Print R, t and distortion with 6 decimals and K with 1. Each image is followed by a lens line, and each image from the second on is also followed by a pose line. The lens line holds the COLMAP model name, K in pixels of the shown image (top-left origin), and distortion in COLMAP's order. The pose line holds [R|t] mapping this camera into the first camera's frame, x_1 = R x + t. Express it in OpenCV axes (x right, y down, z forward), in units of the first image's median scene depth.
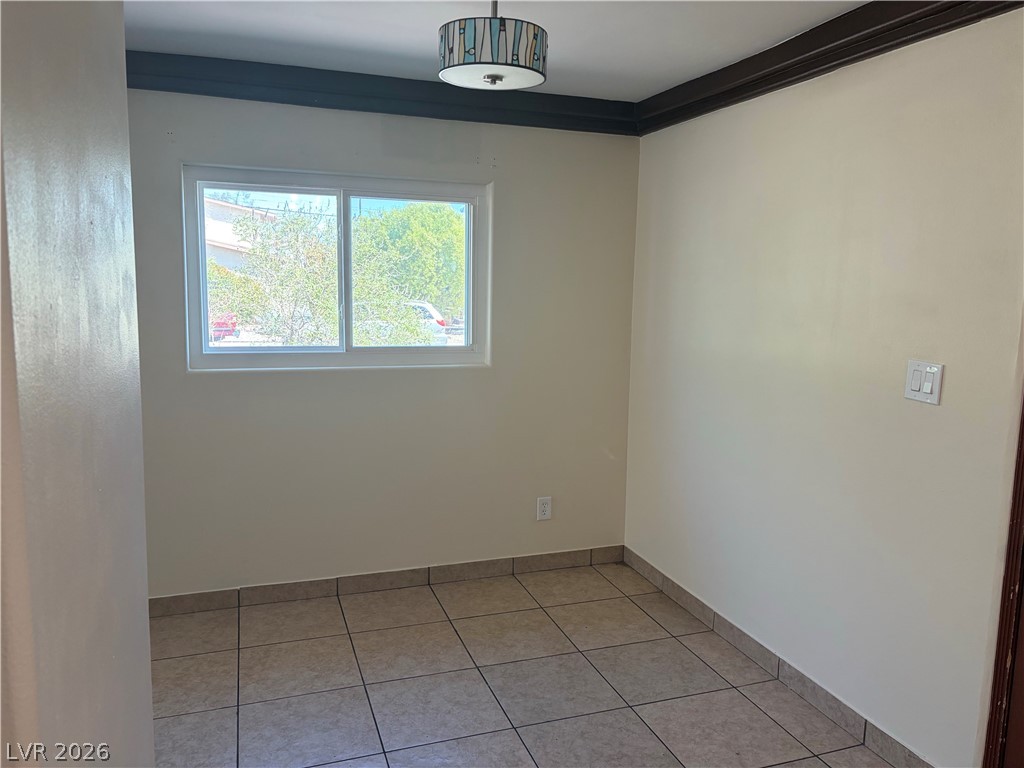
lens RADIAL K [[770.4, 0, 505.9], [0, 770.4, 386.9], [0, 0, 1]] dist [0.060191, -0.063195]
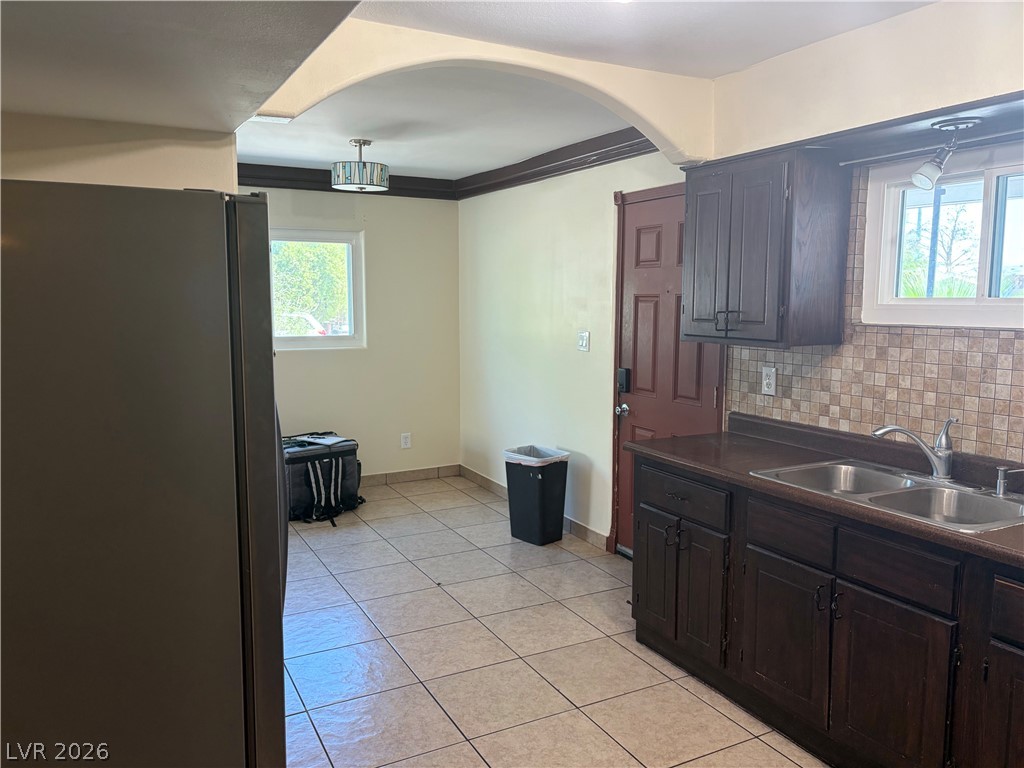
lens RADIAL K [[770.4, 0, 513.2], [0, 770.4, 386.0], [0, 0, 1]] dist [0.060191, -0.063195]
pose [[0.986490, -0.033844, 0.160287, 0.020065], [0.036192, 0.999276, -0.011755, 0.080988], [-0.159773, 0.017397, 0.987000, -0.598006]]
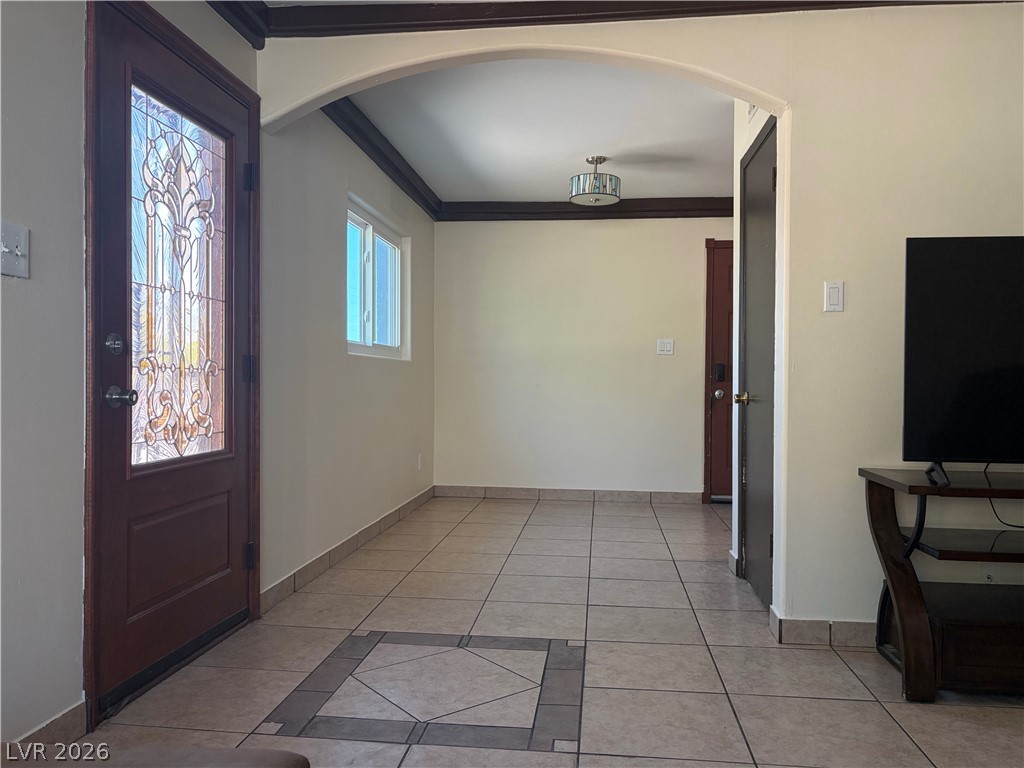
lens RADIAL K [[770.4, 0, 503.2], [0, 770.4, 385.2], [0, 0, 1]] dist [0.060191, -0.063195]
pose [[0.440234, -0.012860, 0.897791, -1.296788], [0.122341, 0.991431, -0.045788, 0.110348], [-0.889509, 0.129994, 0.438035, 0.227976]]
